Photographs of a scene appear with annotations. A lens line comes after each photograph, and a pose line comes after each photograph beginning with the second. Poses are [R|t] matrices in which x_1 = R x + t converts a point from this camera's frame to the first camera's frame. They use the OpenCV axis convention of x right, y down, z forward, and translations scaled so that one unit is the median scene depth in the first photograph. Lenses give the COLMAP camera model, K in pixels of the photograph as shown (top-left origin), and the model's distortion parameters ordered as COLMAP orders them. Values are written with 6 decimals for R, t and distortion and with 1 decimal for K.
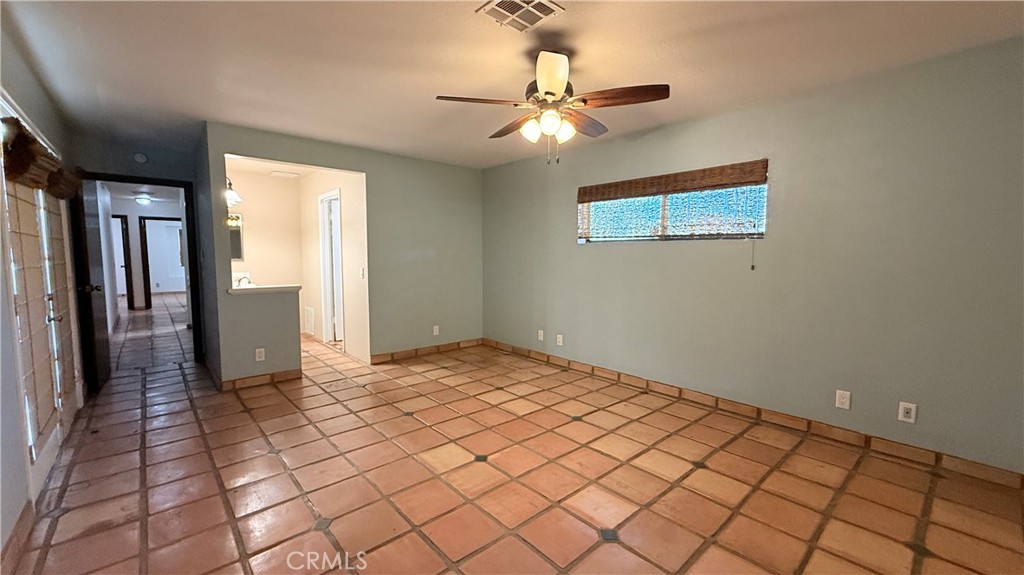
lens RADIAL K [[406.6, 0, 504.9], [0, 406.6, 285.7], [0, 0, 1]] dist [0.001850, -0.000037]
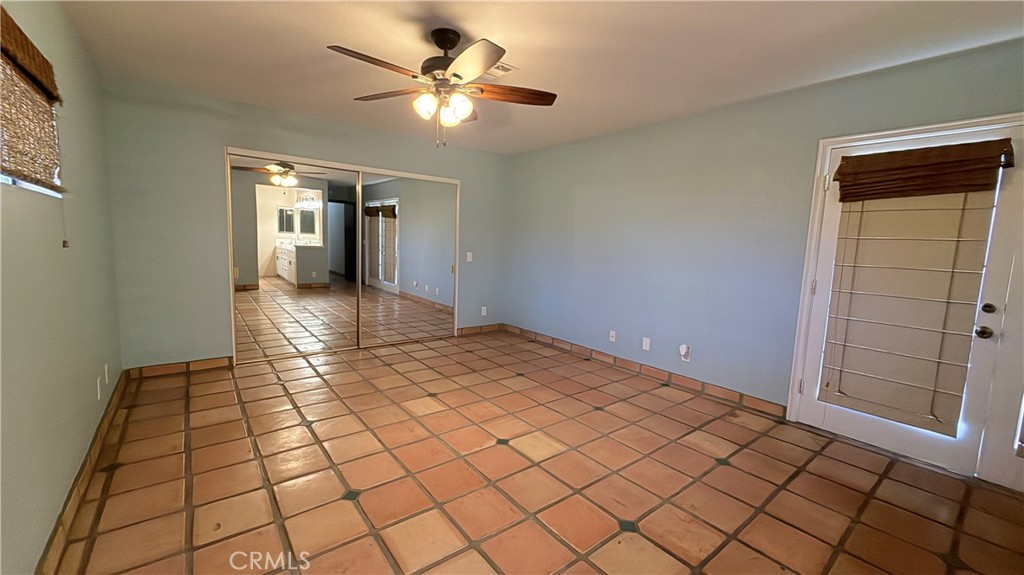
lens RADIAL K [[406.6, 0, 511.7], [0, 406.6, 287.8], [0, 0, 1]] dist [0.001850, -0.000037]
pose [[-0.998267, -0.044955, 0.037984, -0.077232], [-0.037085, 0.981634, 0.187136, -0.109406], [-0.045700, 0.185403, -0.981599, 1.451772]]
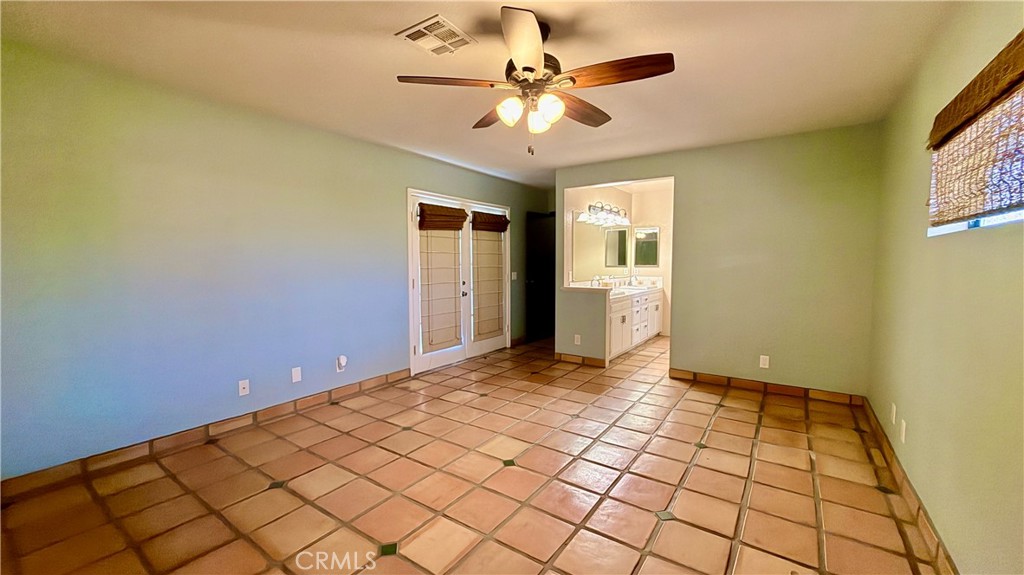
lens RADIAL K [[406.6, 0, 511.8], [0, 406.6, 284.6], [0, 0, 1]] dist [0.001850, -0.000037]
pose [[0.249513, 0.053188, -0.966910, 0.676286], [-0.071960, 0.996748, 0.036260, -0.040772], [0.965694, 0.060532, 0.252529, 0.546104]]
